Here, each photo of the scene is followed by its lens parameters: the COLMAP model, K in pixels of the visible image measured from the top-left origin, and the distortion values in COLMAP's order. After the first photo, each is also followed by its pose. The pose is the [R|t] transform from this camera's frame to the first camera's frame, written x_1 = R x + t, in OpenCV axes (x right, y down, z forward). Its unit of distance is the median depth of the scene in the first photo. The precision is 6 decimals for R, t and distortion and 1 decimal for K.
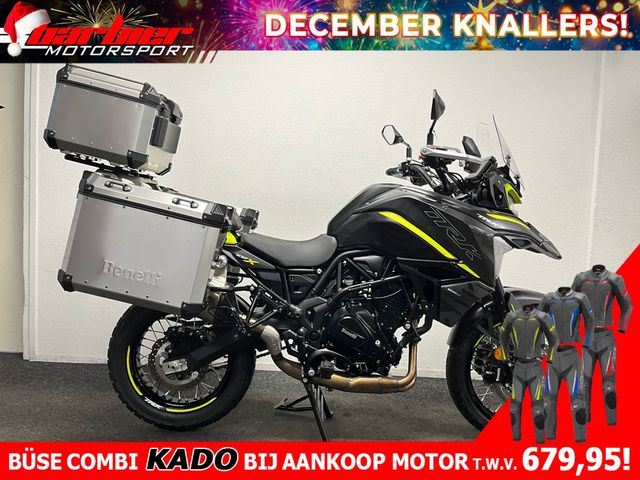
lens RADIAL K [[481.9, 0, 321.0], [0, 481.9, 235.3], [0, 0, 1]] dist [0.020580, -0.028461]
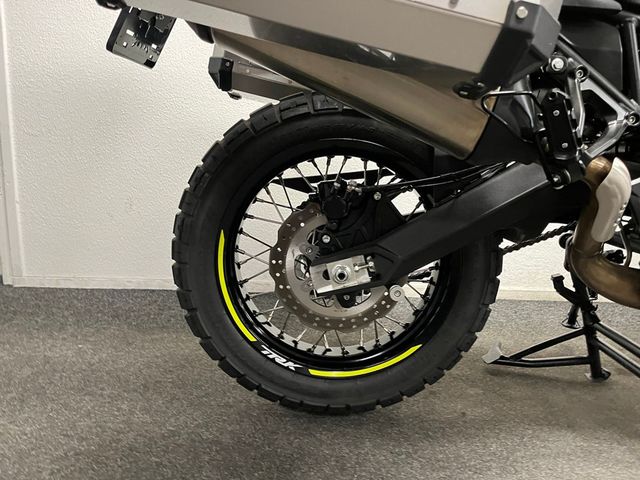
lens RADIAL K [[481.9, 0, 323.1], [0, 481.9, 239.3], [0, 0, 1]] dist [0.020580, -0.028461]
pose [[0.999930, -0.009258, 0.007419, -0.320146], [0.008268, 0.992271, 0.123812, 0.188991], [-0.008508, -0.123742, 0.992278, 0.588997]]
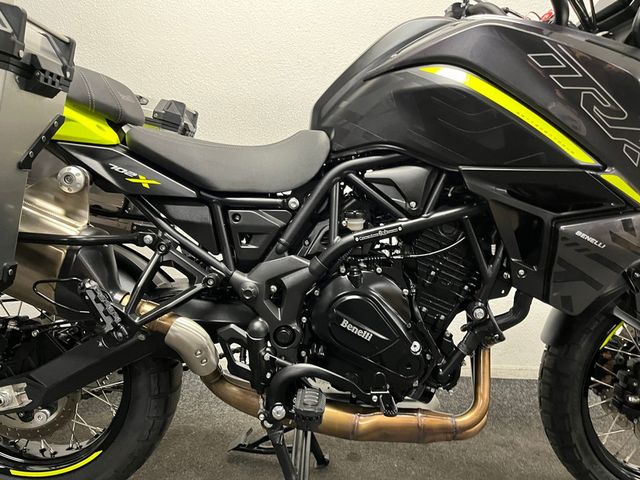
lens RADIAL K [[481.9, 0, 320.4], [0, 481.9, 244.6], [0, 0, 1]] dist [0.020580, -0.028461]
pose [[0.999814, -0.014289, -0.012988, 0.029192], [0.015387, 0.995928, 0.088830, 0.074338], [0.011665, -0.089014, 0.995962, 0.519662]]
